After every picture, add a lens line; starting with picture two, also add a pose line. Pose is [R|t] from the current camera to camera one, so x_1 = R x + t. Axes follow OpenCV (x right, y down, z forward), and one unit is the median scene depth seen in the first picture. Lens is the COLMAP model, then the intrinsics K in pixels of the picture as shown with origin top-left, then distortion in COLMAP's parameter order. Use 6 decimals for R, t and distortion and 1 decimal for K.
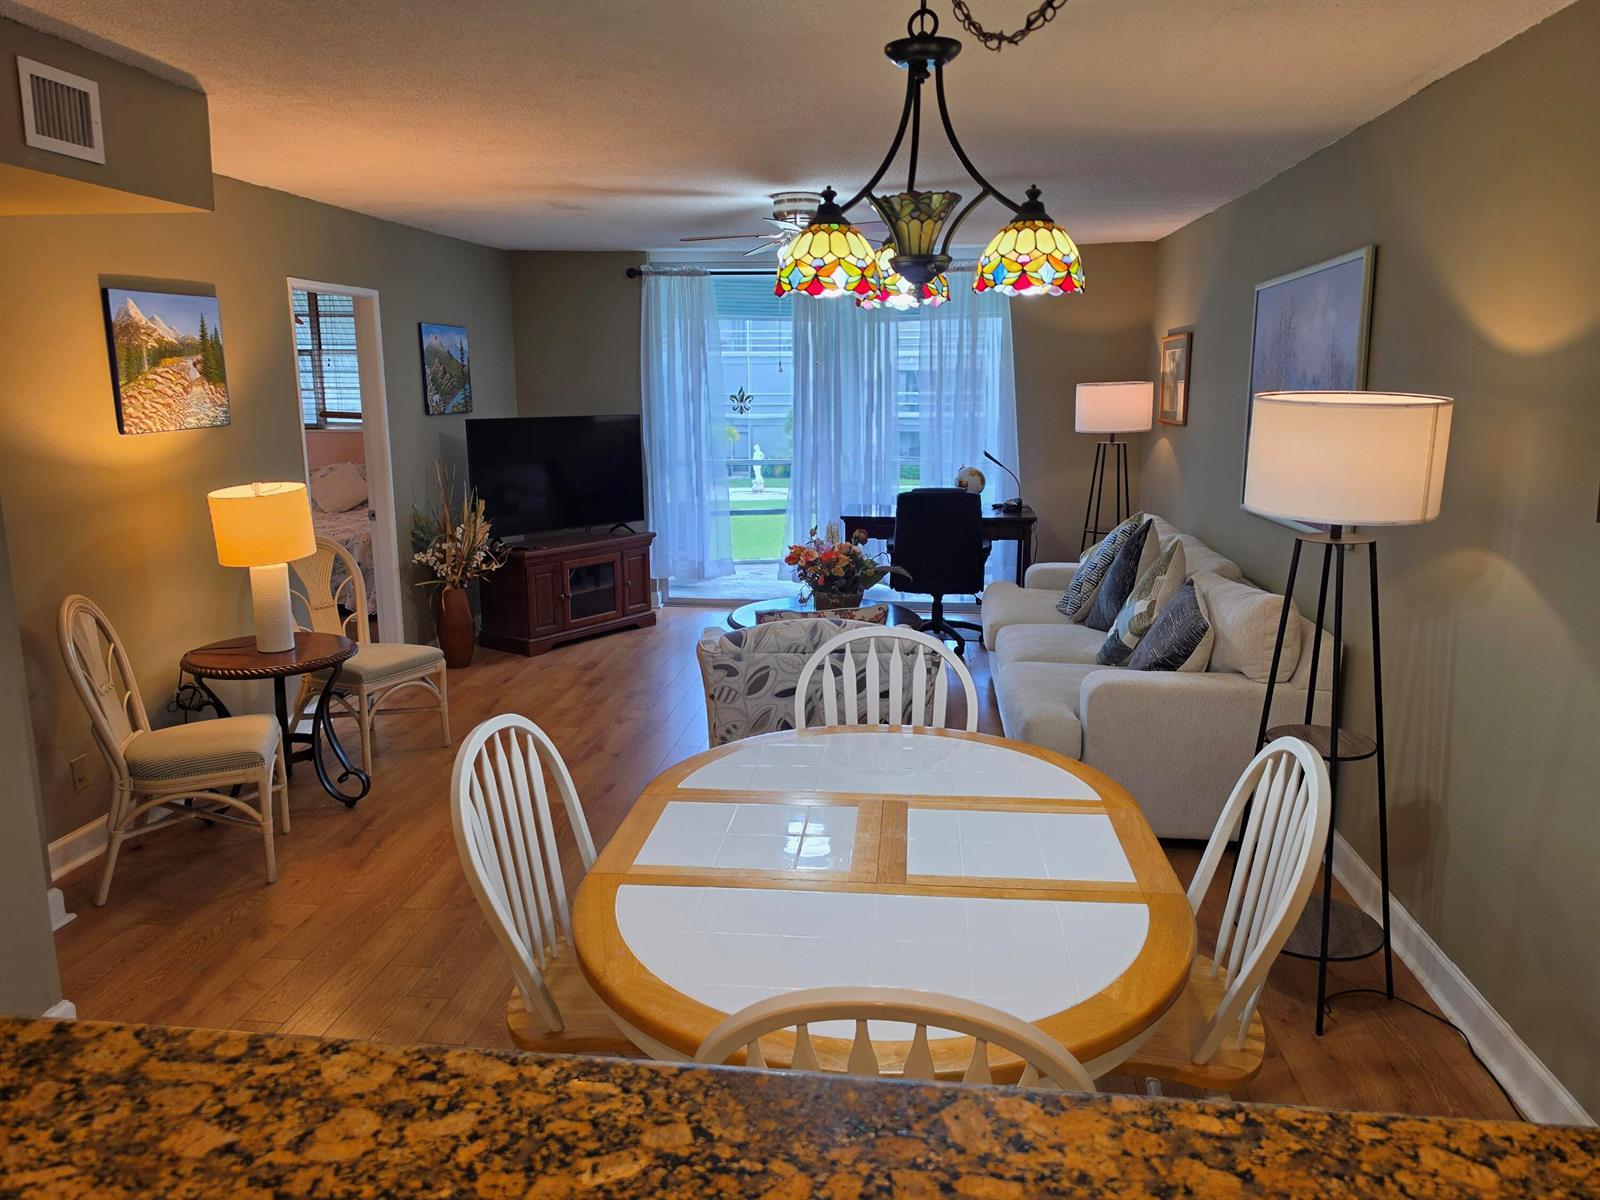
lens RADIAL K [[1136.1, 0, 812.8], [0, 1136.1, 592.4], [0, 0, 1]] dist [0.073566, -0.088569]
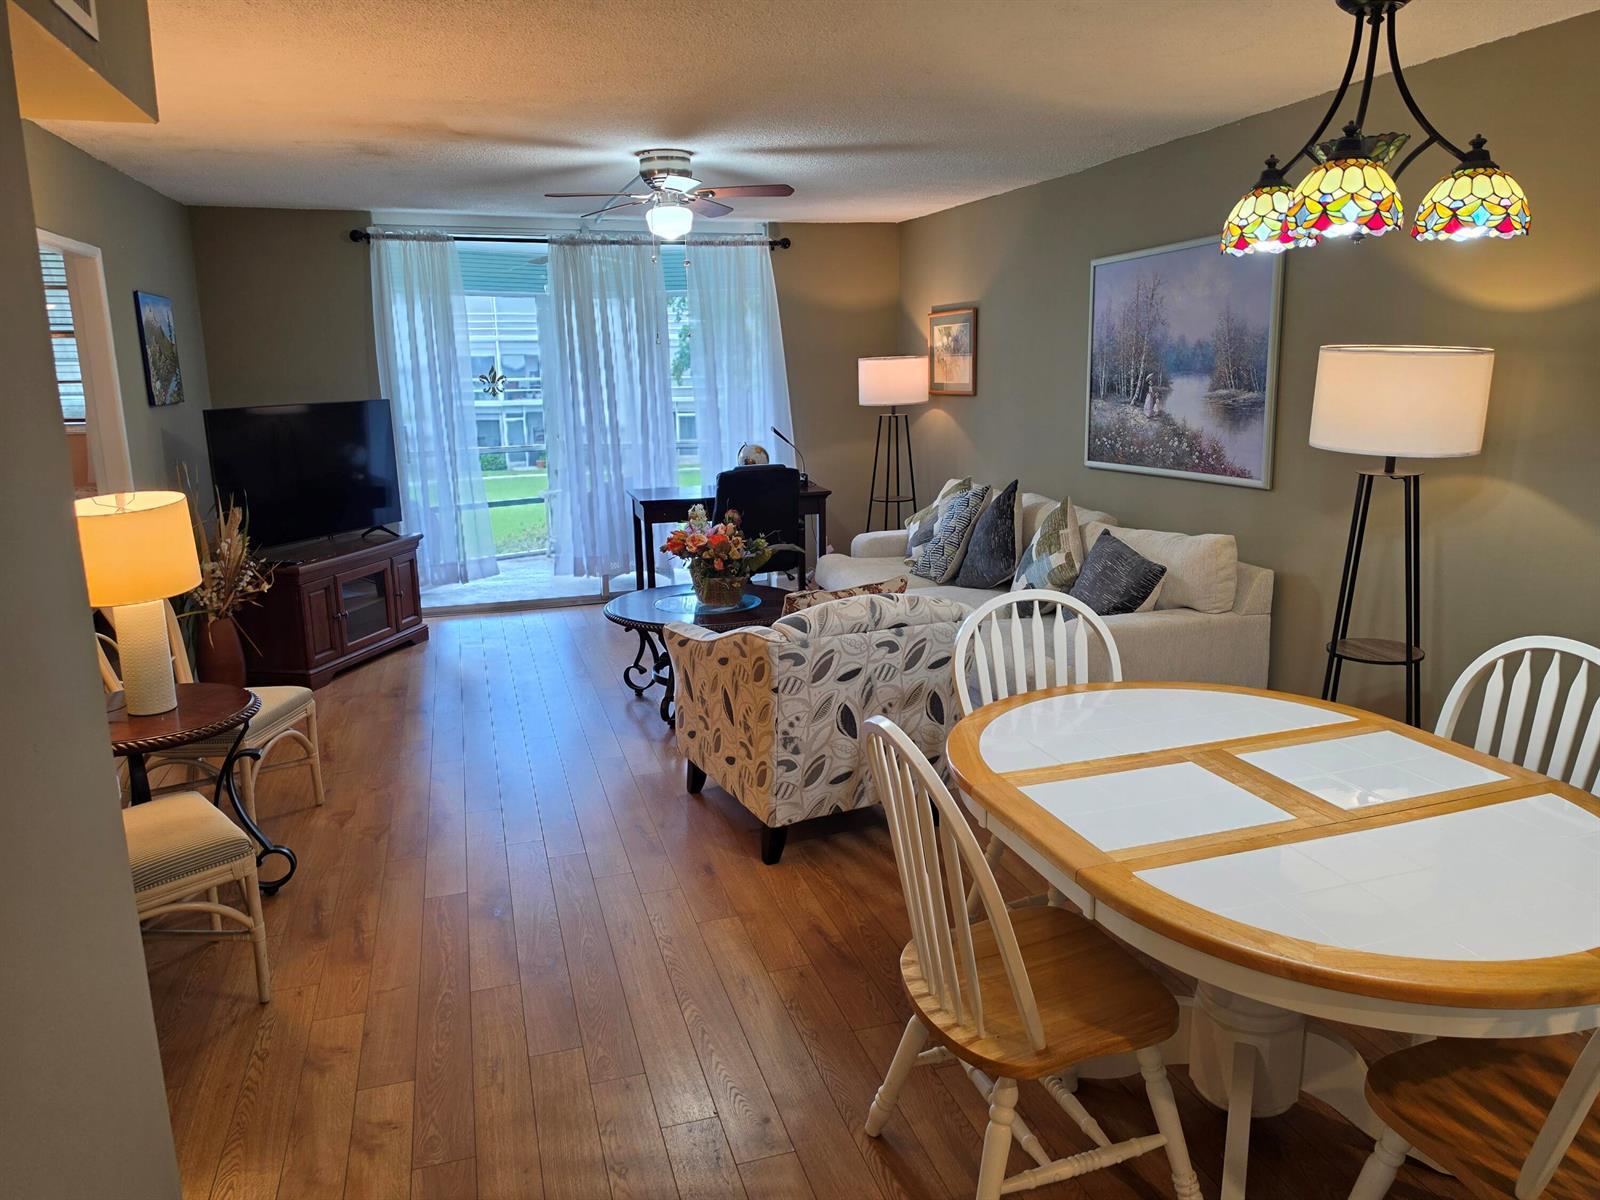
lens RADIAL K [[1119.2, 0, 825.1], [0, 1119.2, 599.7], [0, 0, 1]] dist [0.112753, -0.176395]
pose [[0.910897, -0.100176, 0.400288, -0.346042], [0.092679, 0.994967, 0.038099, -0.010736], [-0.402090, 0.002393, 0.915597, 0.121486]]
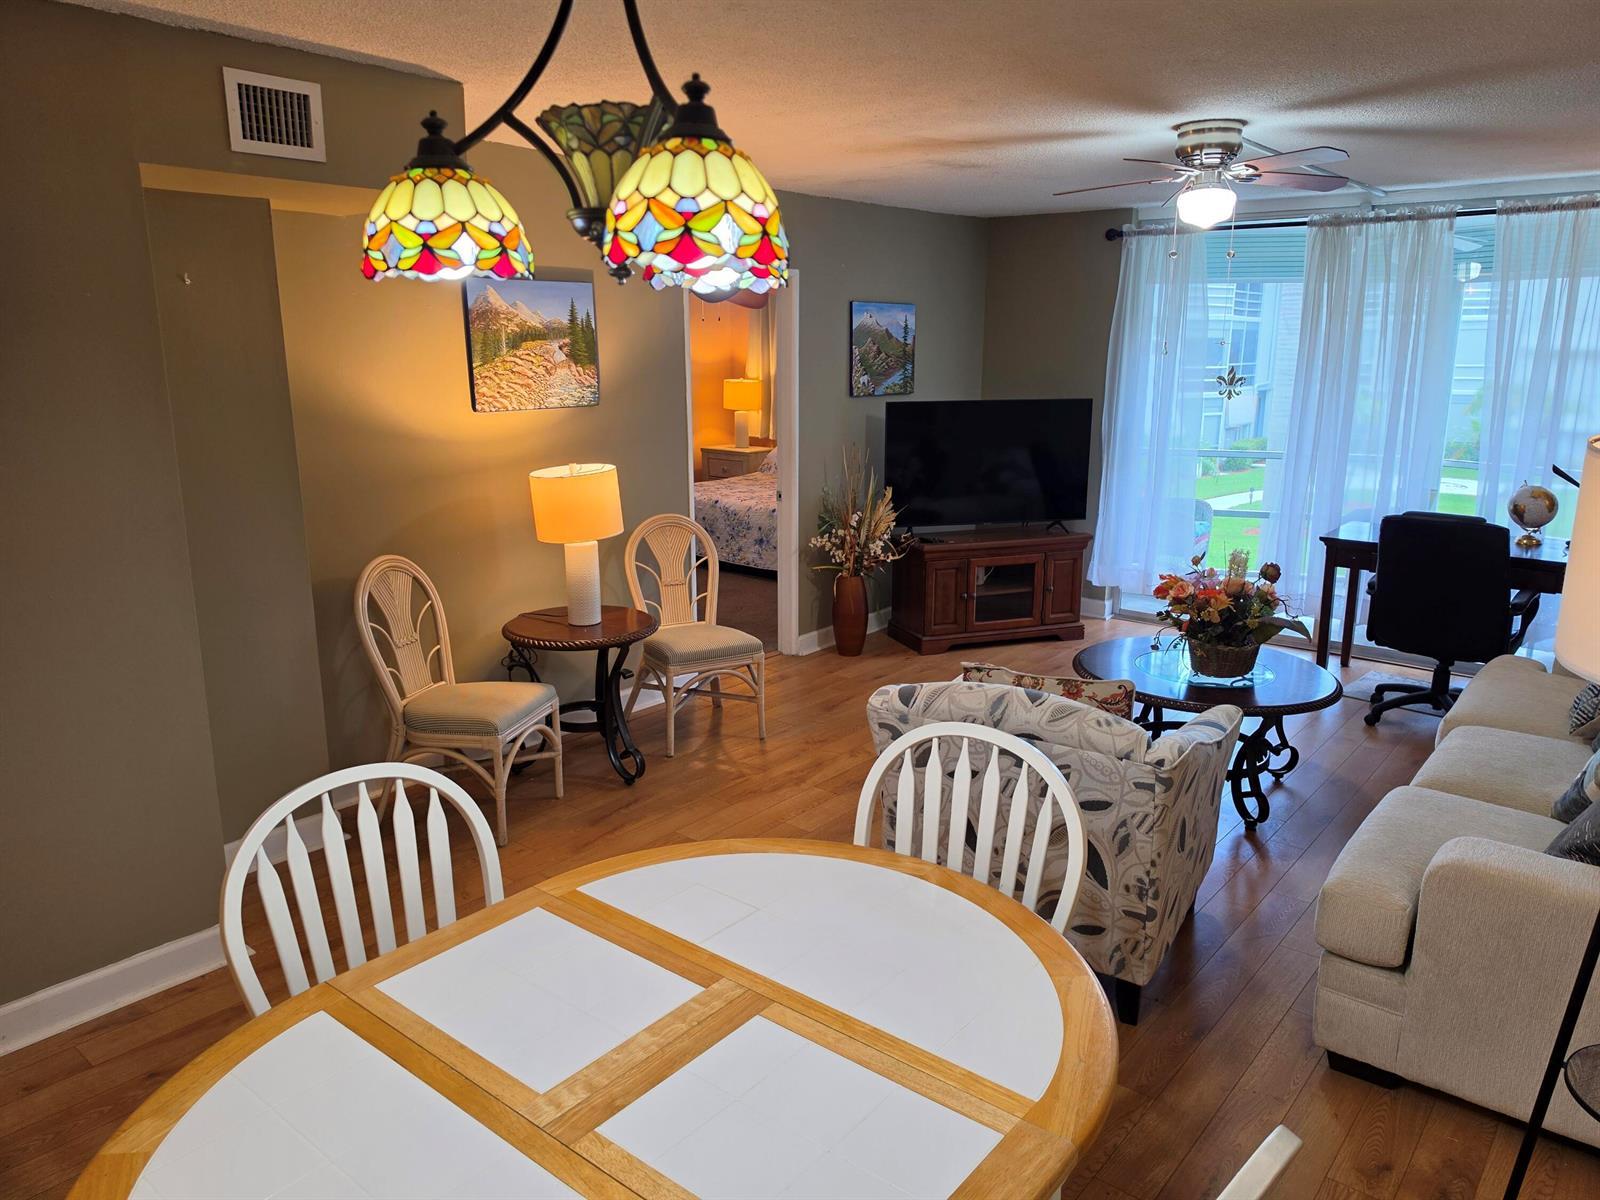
lens RADIAL K [[1119.2, 0, 825.1], [0, 1119.2, 599.7], [0, 0, 1]] dist [0.112753, -0.176395]
pose [[0.830754, 0.129199, -0.541438, 0.272790], [-0.109084, 0.991617, 0.069250, -0.066854], [0.545847, 0.001533, 0.837884, 0.262953]]
